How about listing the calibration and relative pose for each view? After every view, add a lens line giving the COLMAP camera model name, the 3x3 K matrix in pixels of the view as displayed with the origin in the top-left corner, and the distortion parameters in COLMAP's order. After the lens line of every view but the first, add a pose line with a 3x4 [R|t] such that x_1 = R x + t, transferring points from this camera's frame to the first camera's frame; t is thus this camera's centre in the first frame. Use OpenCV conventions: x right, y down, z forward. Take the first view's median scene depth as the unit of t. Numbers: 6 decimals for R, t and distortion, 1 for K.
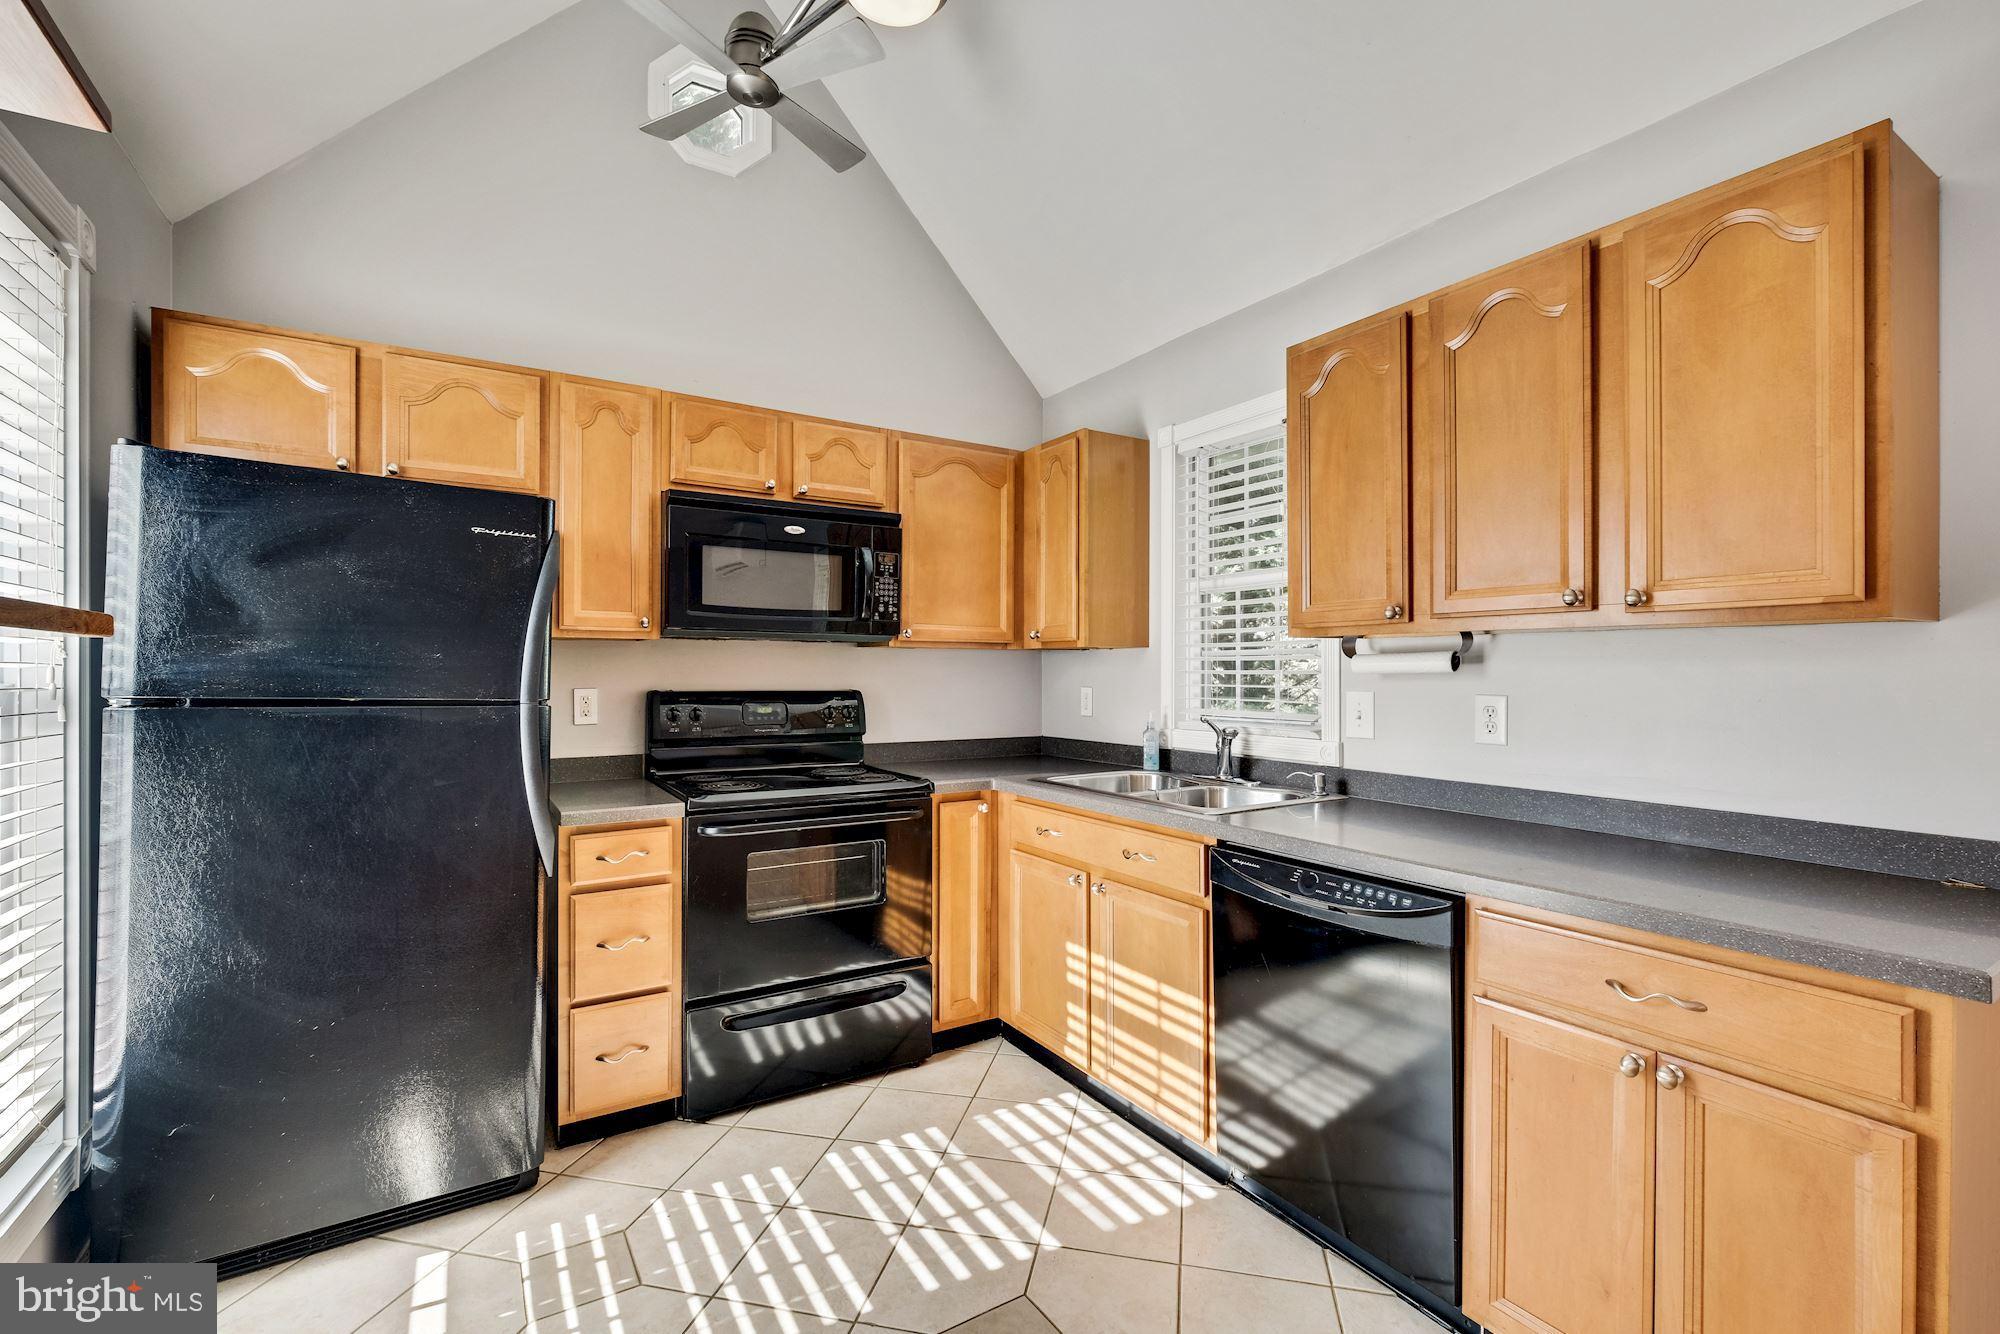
lens RADIAL K [[869.3, 0, 1000.7], [0, 869.3, 670.4], [0, 0, 1]] dist [-0.000573, -0.000524]
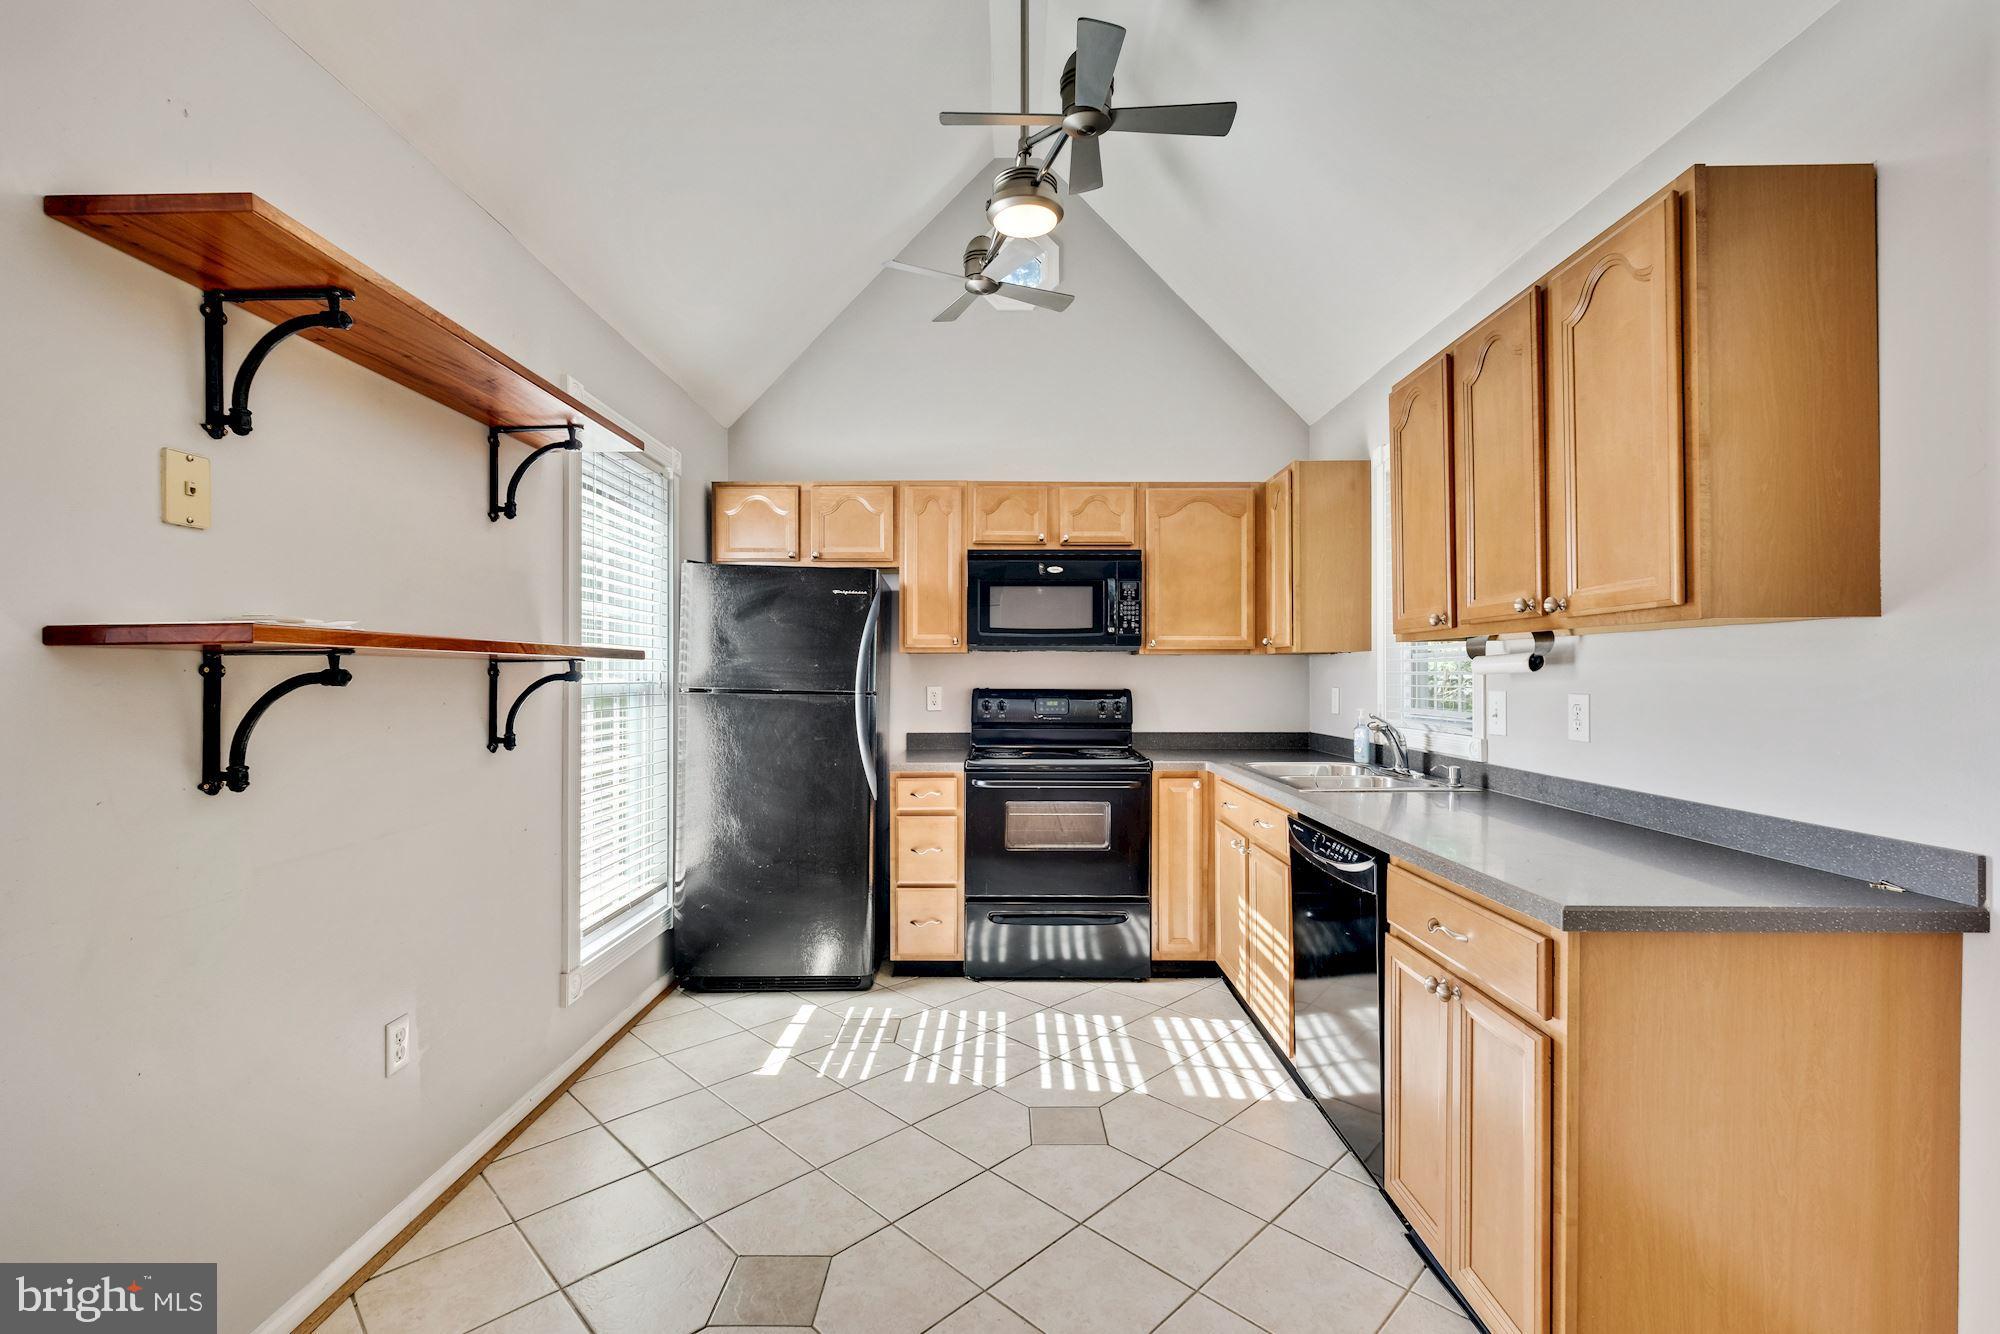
lens RADIAL K [[869.3, 0, 1000.7], [0, 869.3, 670.4], [0, 0, 1]] dist [-0.000573, -0.000524]
pose [[0.844793, -0.006020, -0.535060, 0.487344], [0.003397, 0.999977, -0.005888, 0.003499], [0.535083, 0.003156, 0.844794, -0.223801]]
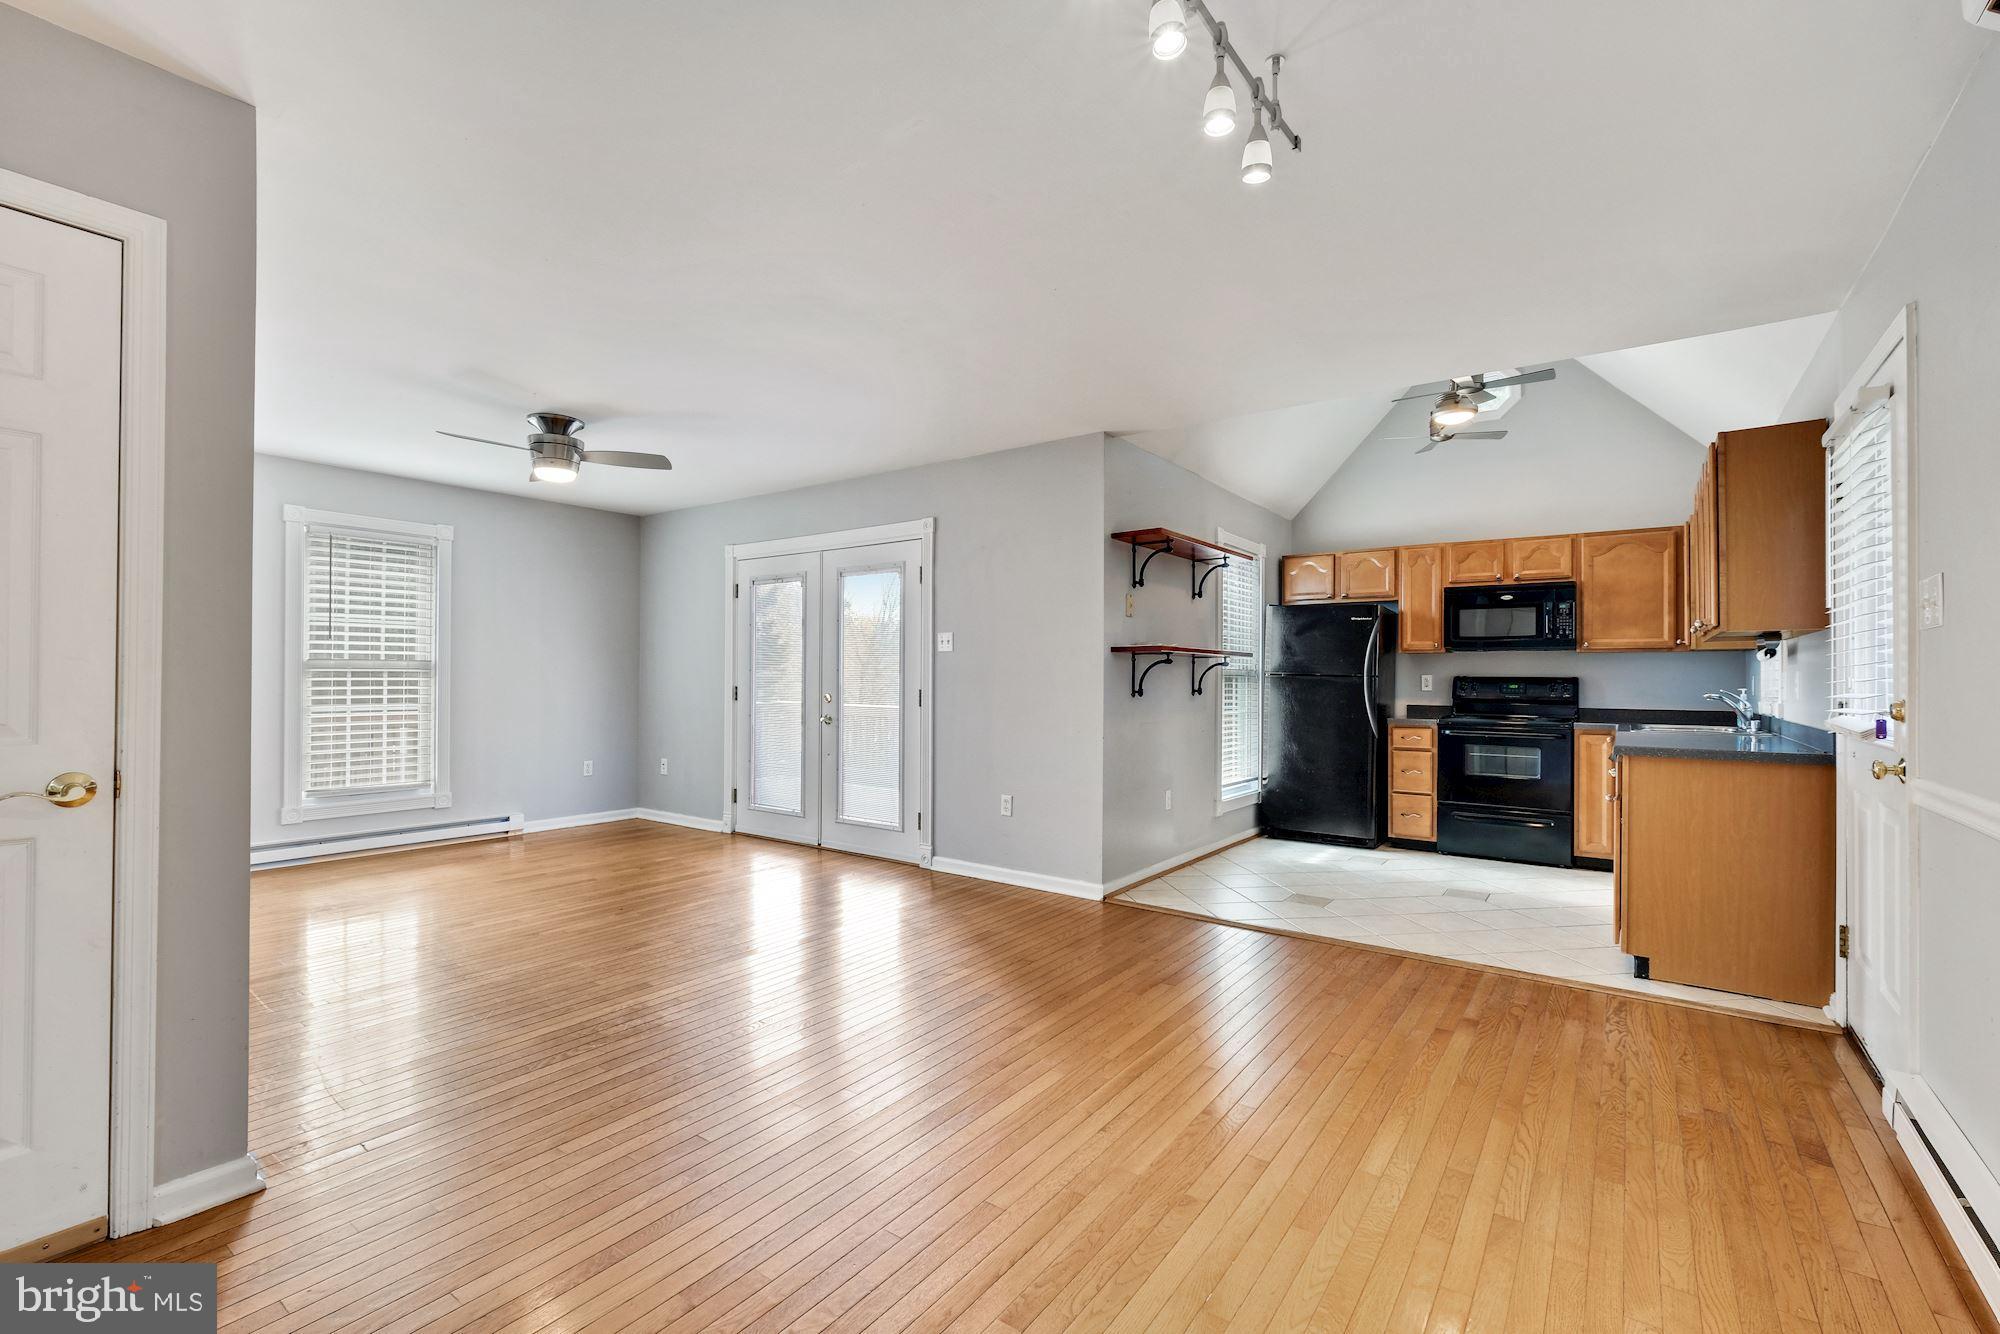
lens RADIAL K [[869.3, 0, 1000.7], [0, 869.3, 670.4], [0, 0, 1]] dist [-0.000573, -0.000524]
pose [[0.371772, -0.008528, -0.928285, 1.448235], [-0.004045, 0.999933, -0.010807, 0.045911], [0.928315, 0.007773, 0.371713, -1.042524]]
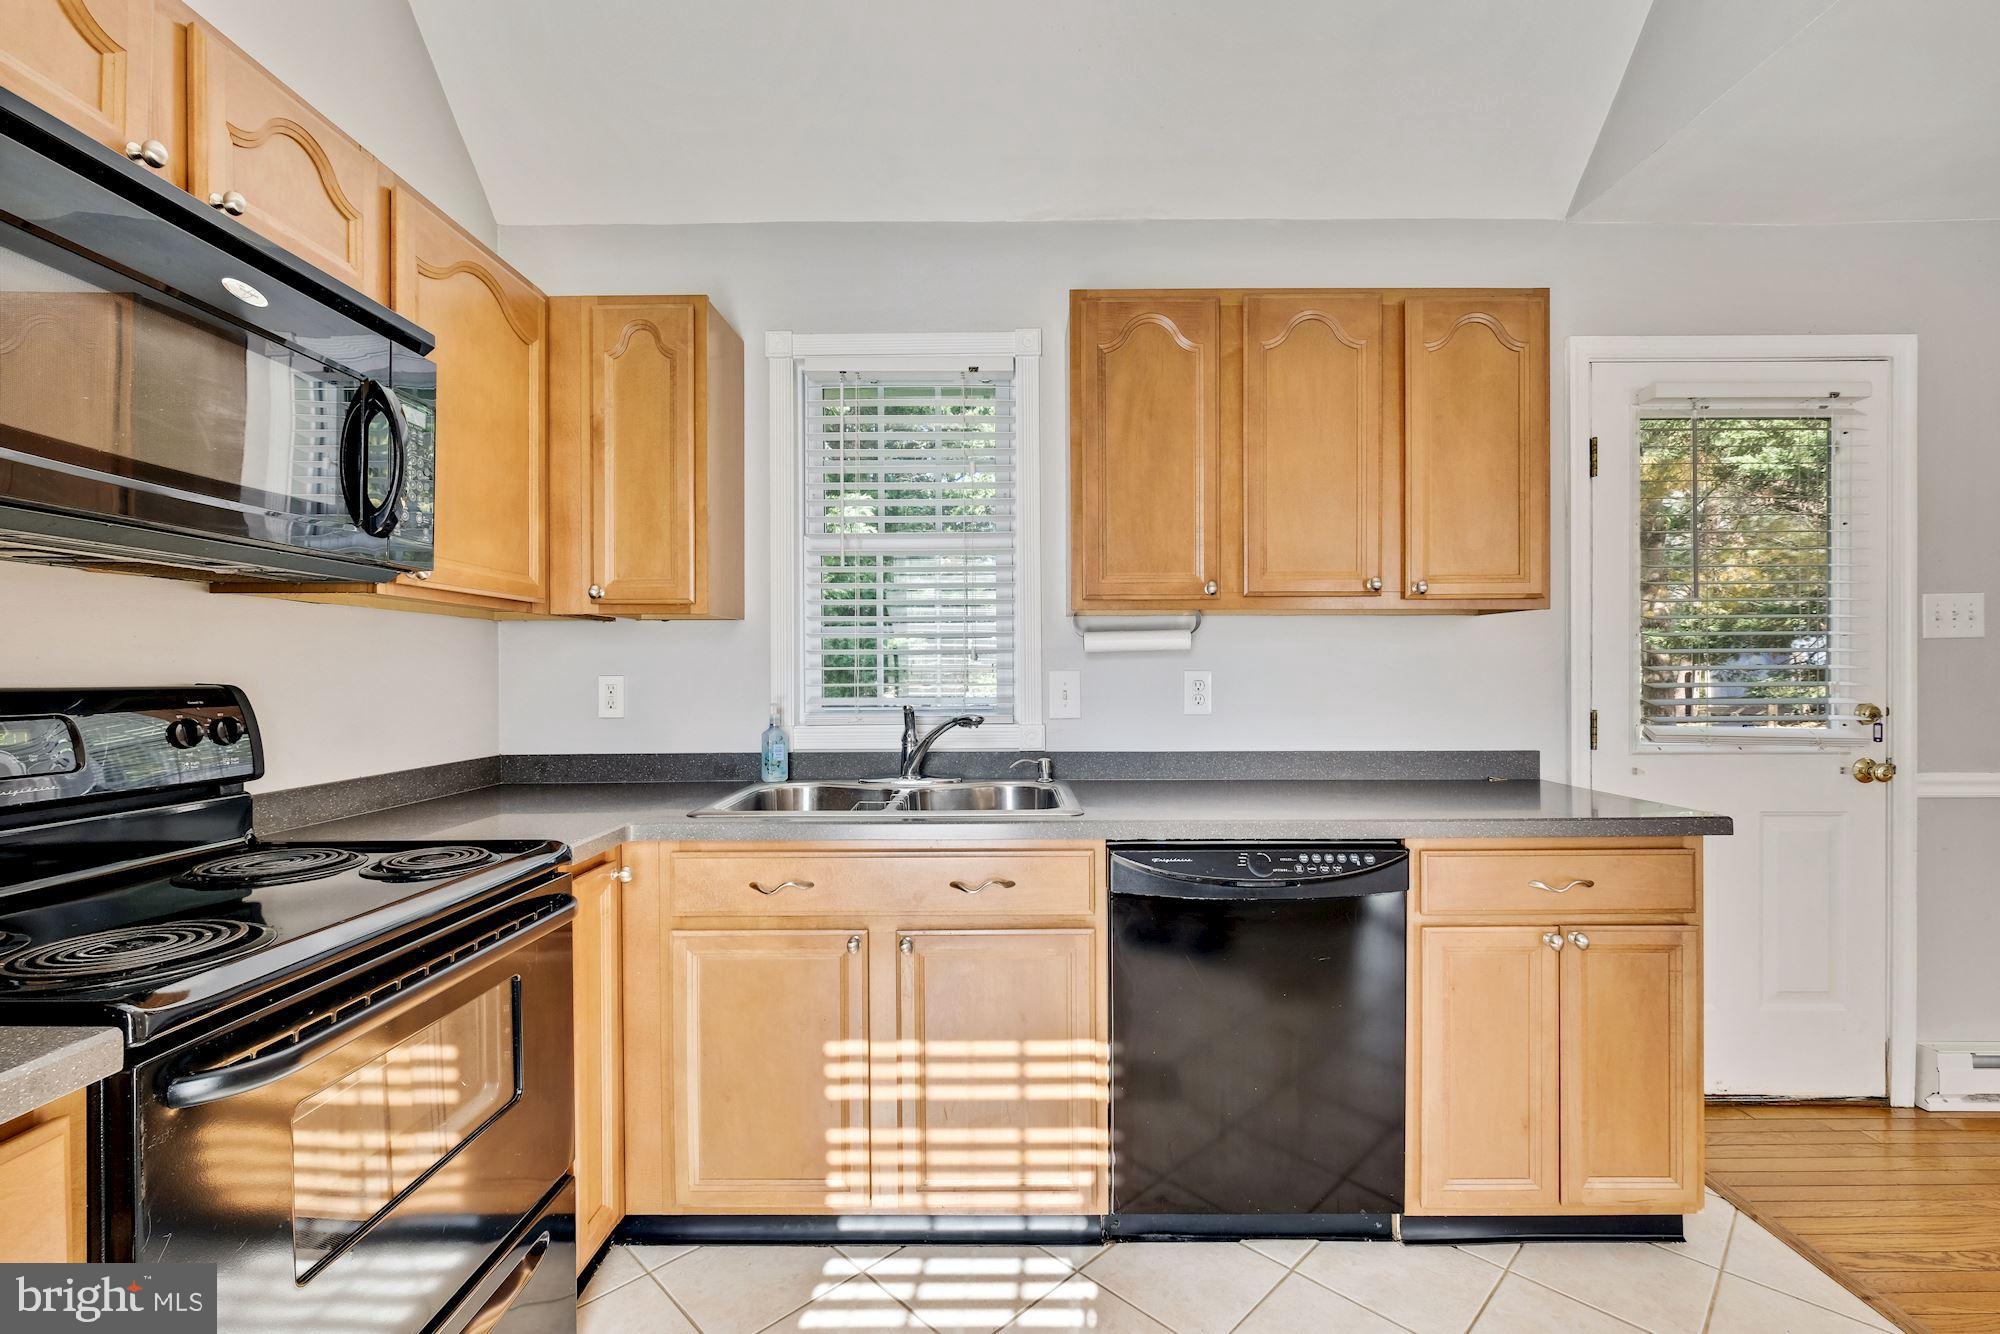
lens RADIAL K [[869.3, 0, 1000.7], [0, 869.3, 670.4], [0, 0, 1]] dist [-0.000573, -0.000524]
pose [[0.535997, -0.003760, 0.844212, -0.460513], [0.005725, 0.999983, 0.000819, 0.023500], [-0.844201, 0.004394, 0.536009, 0.562609]]
